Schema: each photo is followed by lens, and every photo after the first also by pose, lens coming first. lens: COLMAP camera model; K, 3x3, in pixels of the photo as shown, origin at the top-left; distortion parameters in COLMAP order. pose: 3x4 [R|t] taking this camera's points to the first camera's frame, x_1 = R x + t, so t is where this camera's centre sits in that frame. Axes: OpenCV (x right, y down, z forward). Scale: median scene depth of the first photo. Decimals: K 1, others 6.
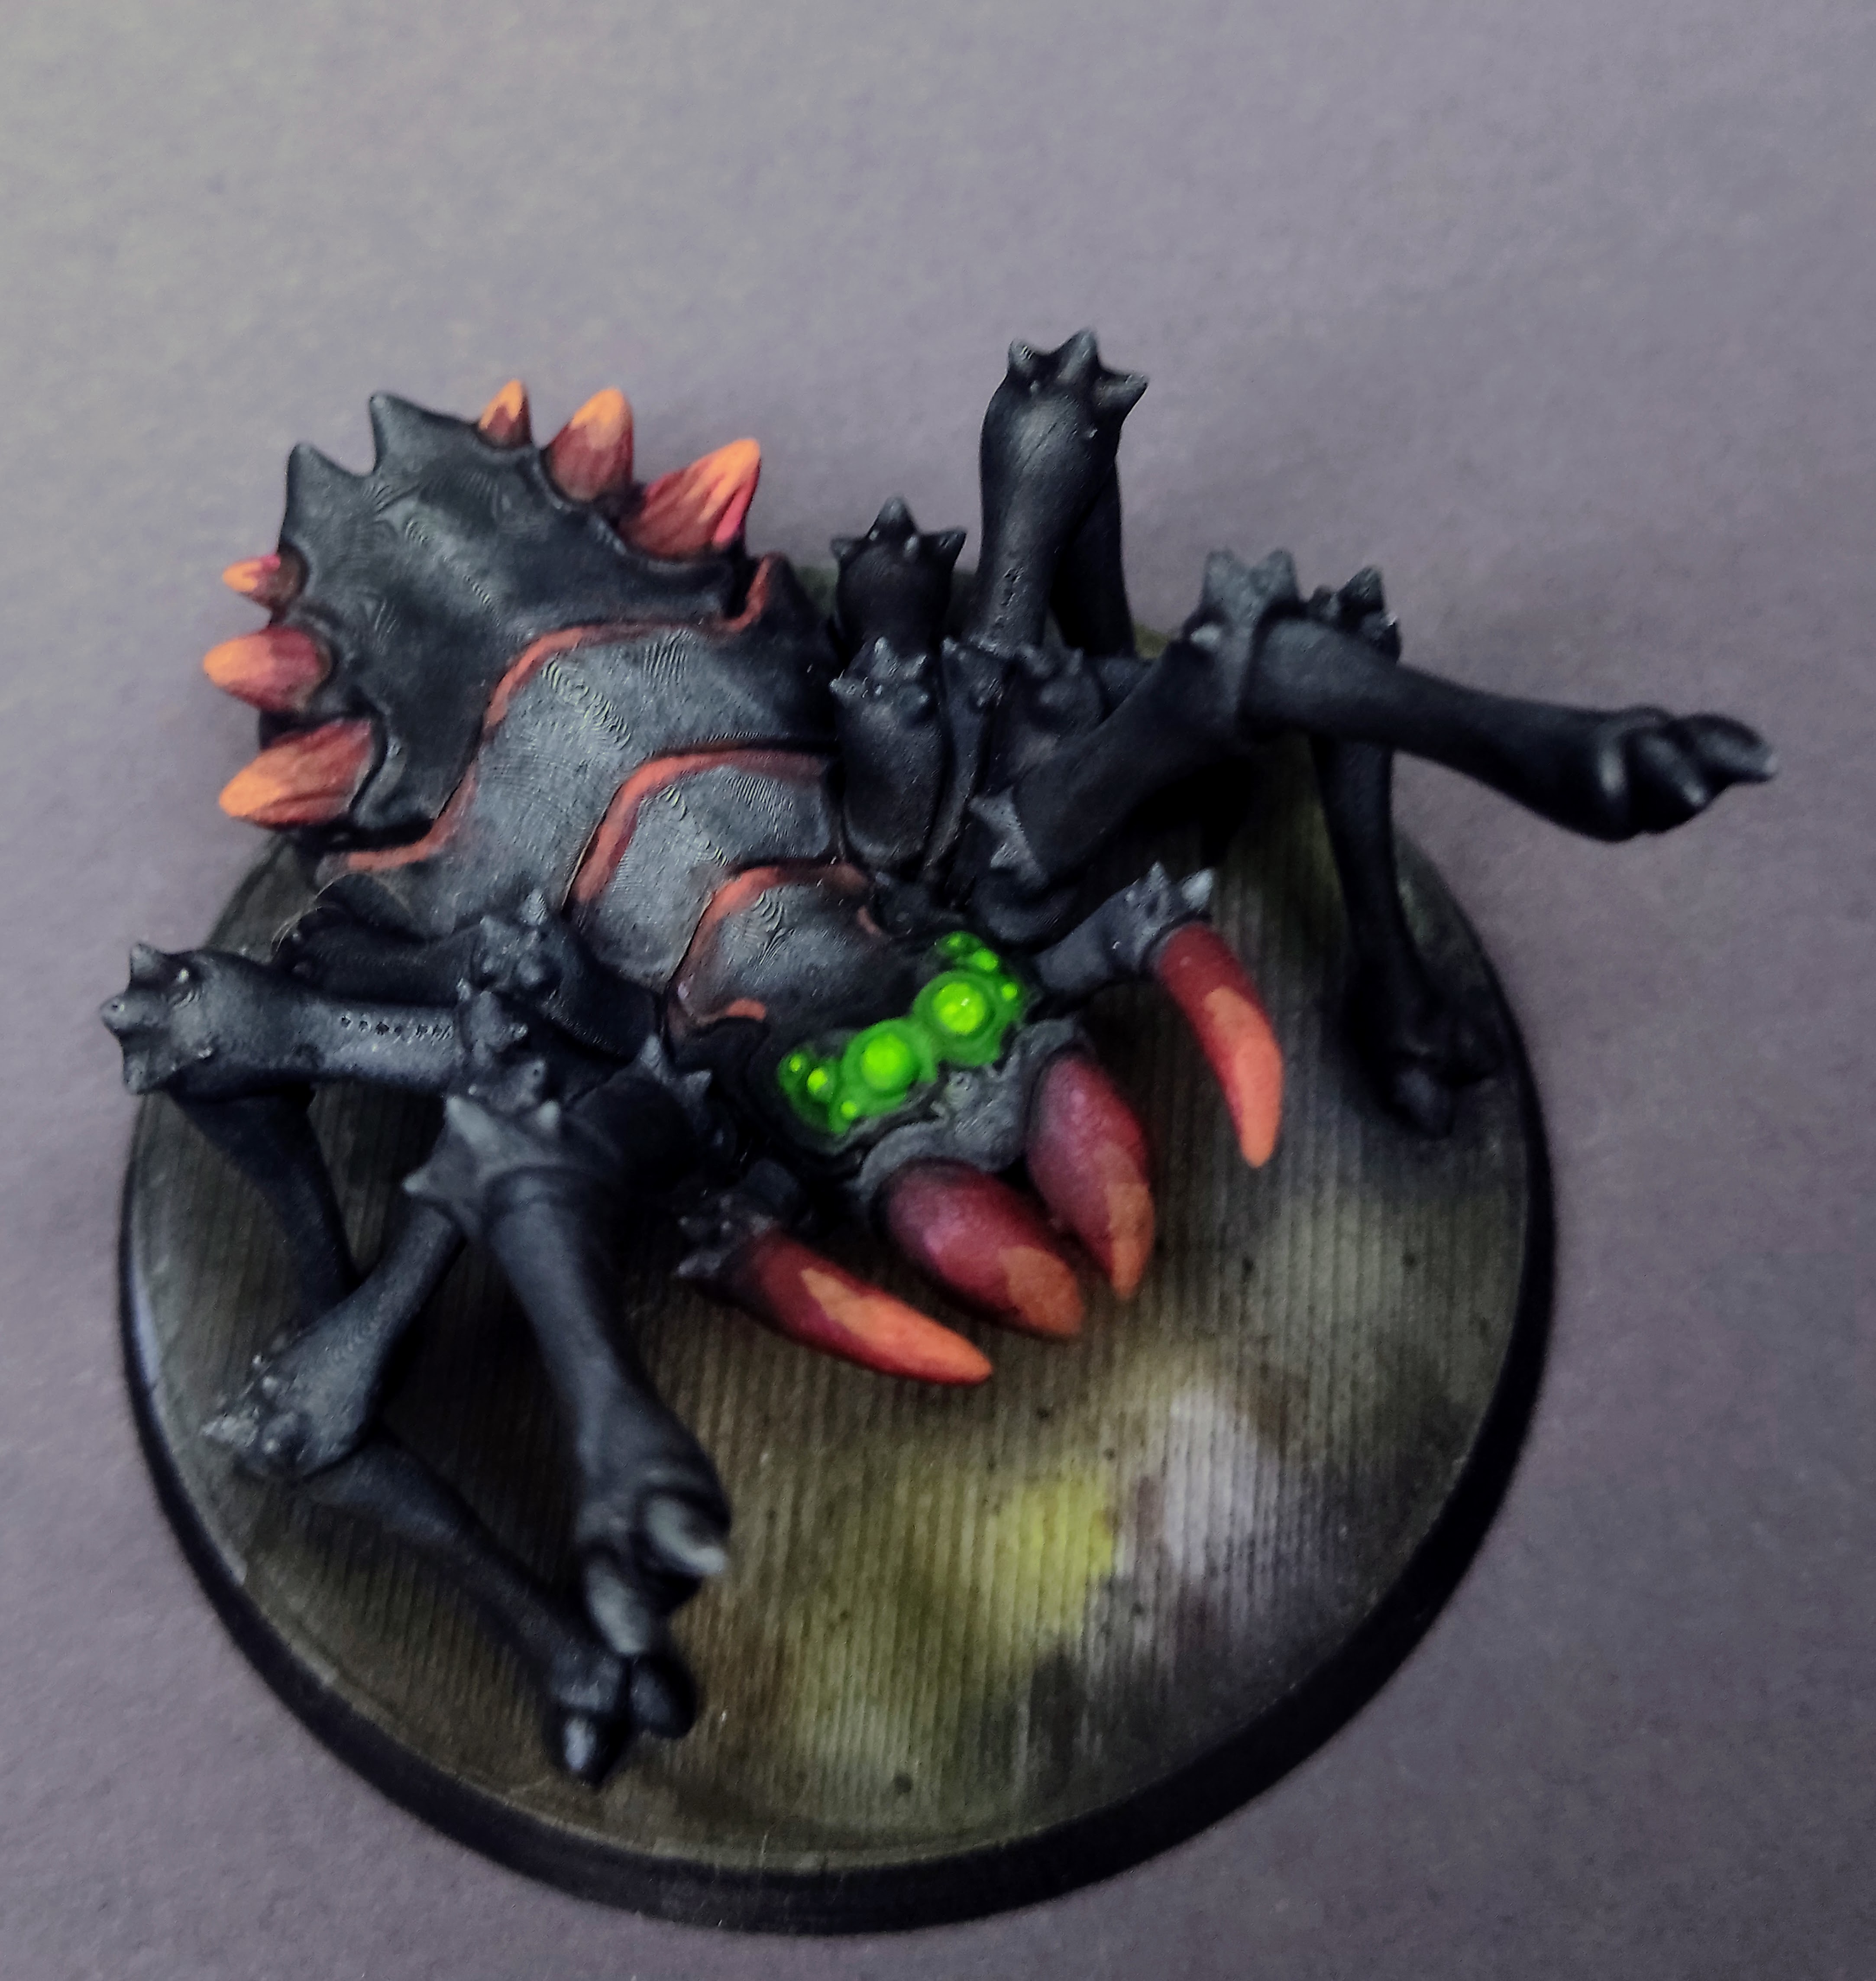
lens RADIAL K [[2405.9, 0, 938.2], [0, 2405.9, 990.5], [0, 0, 1]] dist [0.037487, 0.000000]
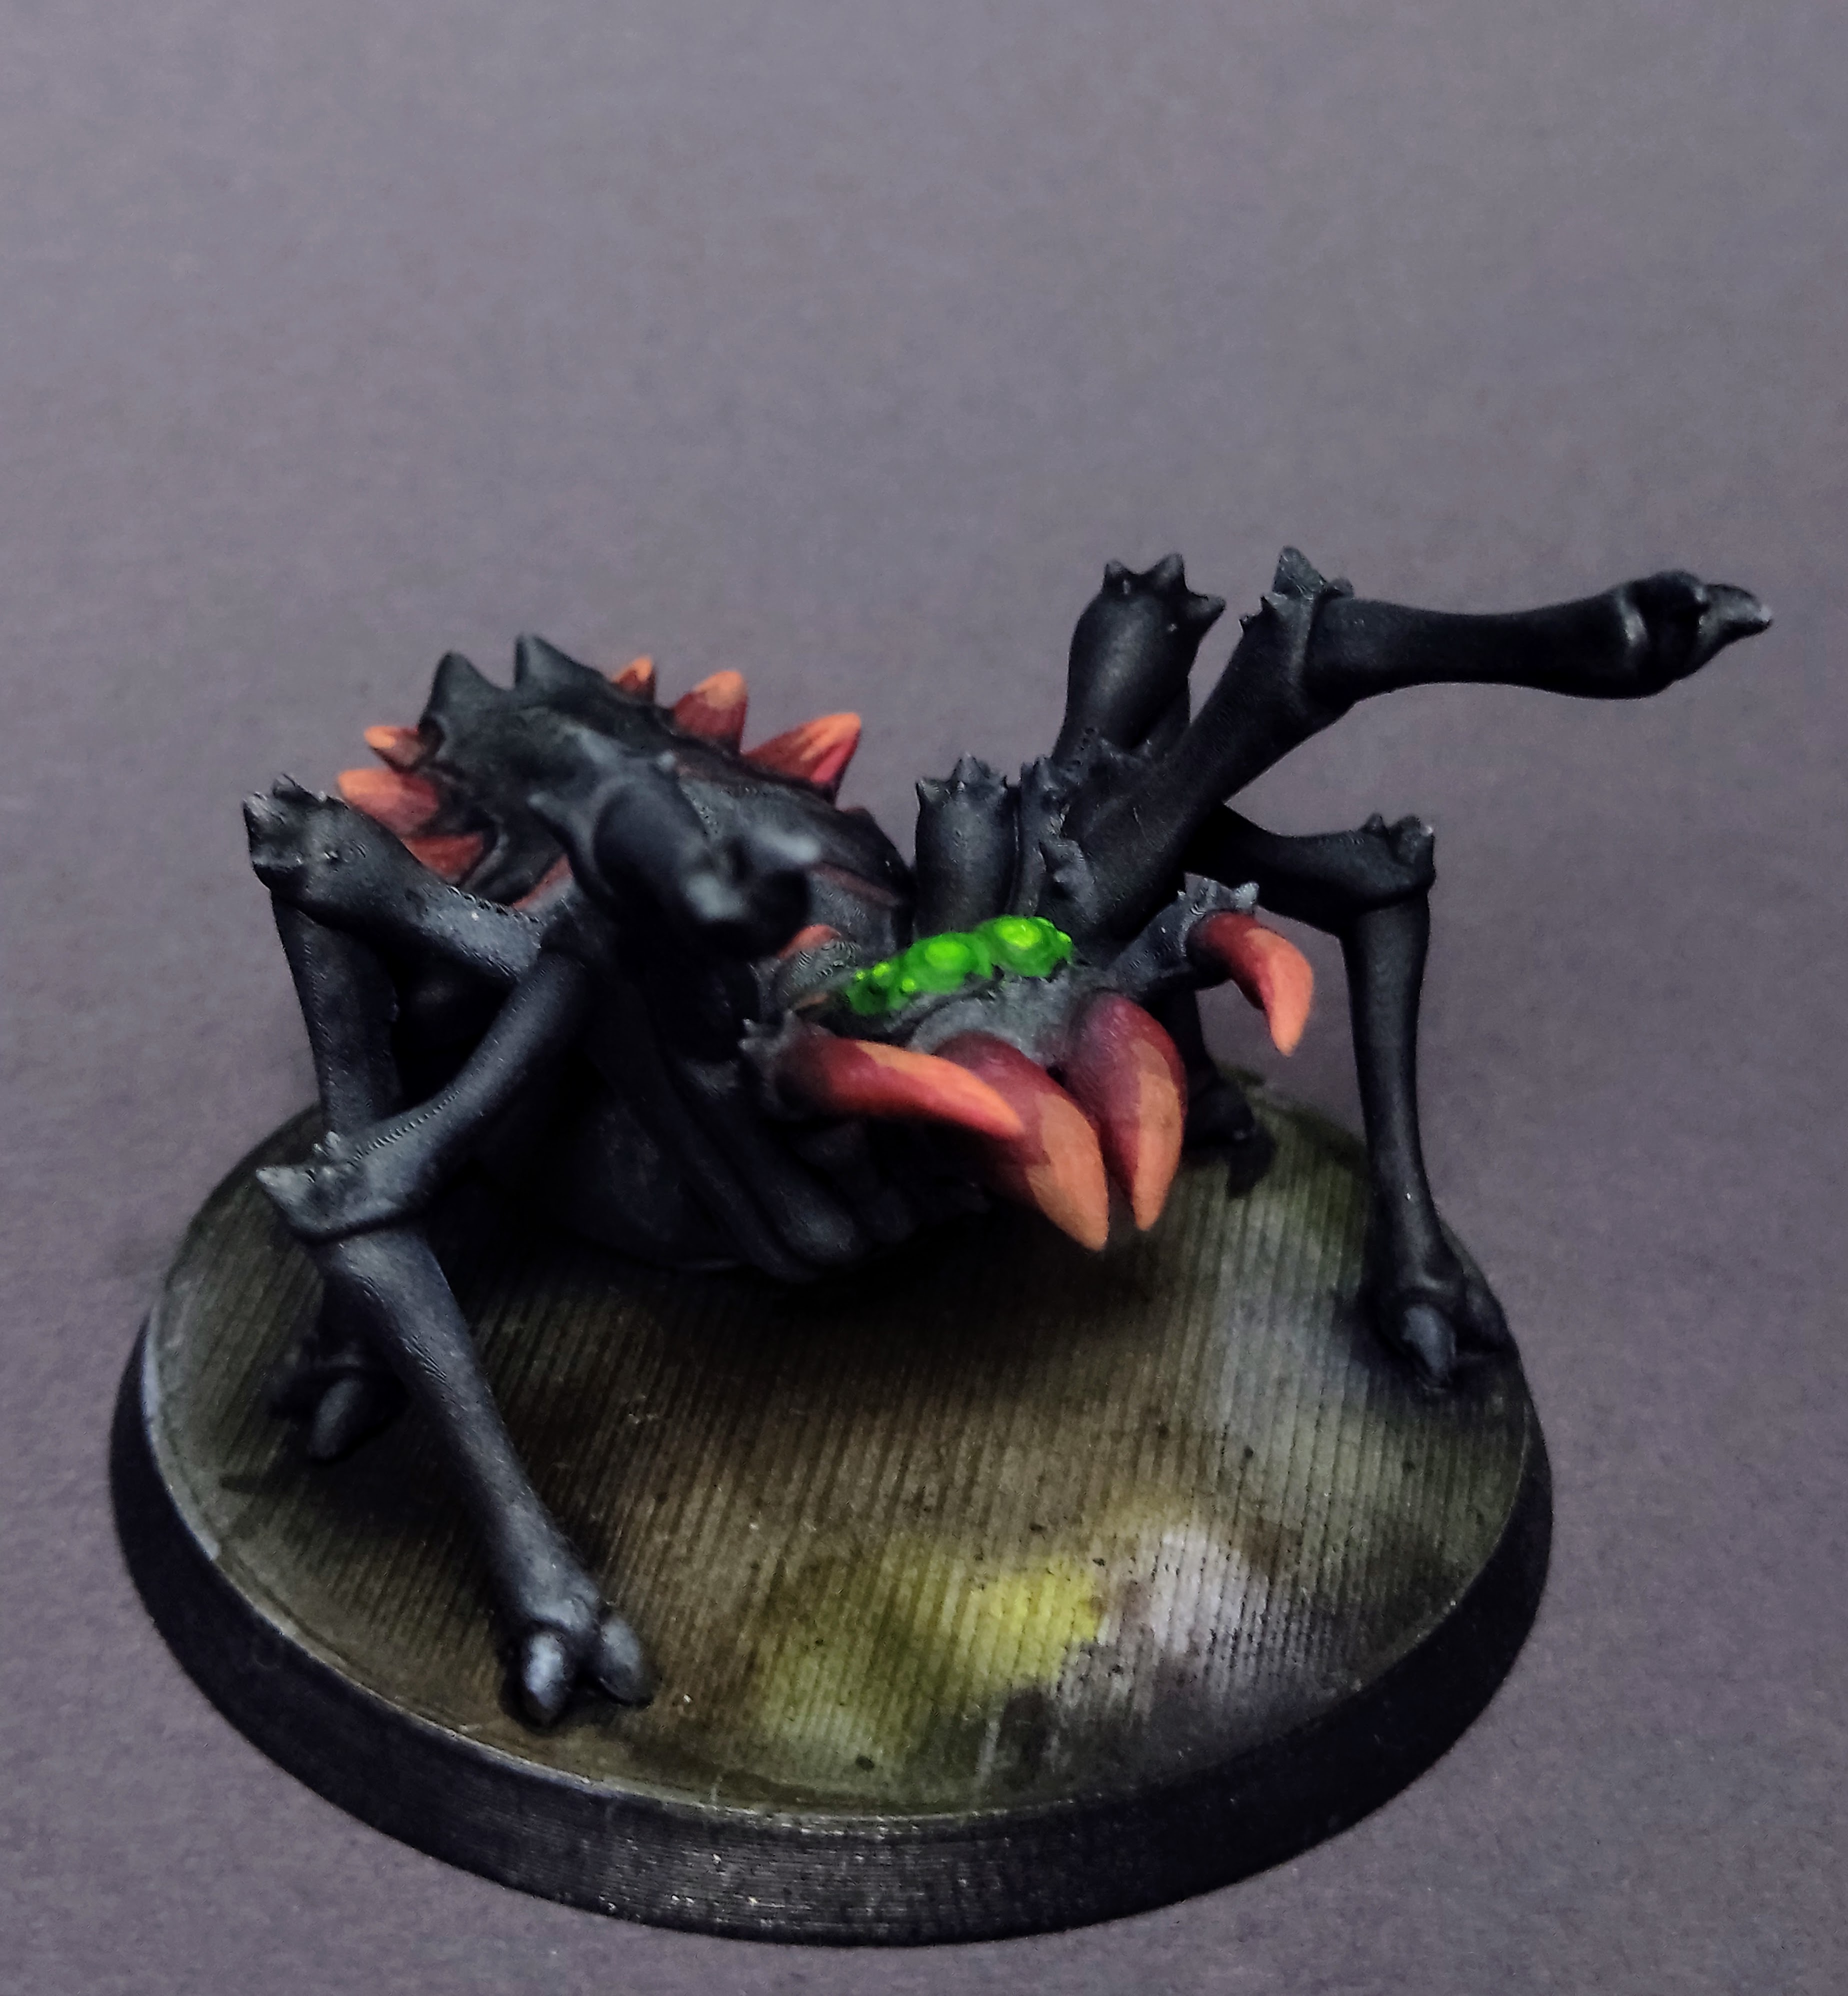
lens RADIAL K [[2425.9, 0, 976.6], [0, 2425.9, 1011.5], [0, 0, 1]] dist [0.066079, 0.000000]
pose [[0.993155, 0.116565, -0.007446, 0.001961], [-0.113433, 0.947337, -0.299475, 0.292859], [-0.027855, 0.298270, 0.954075, -0.025097]]
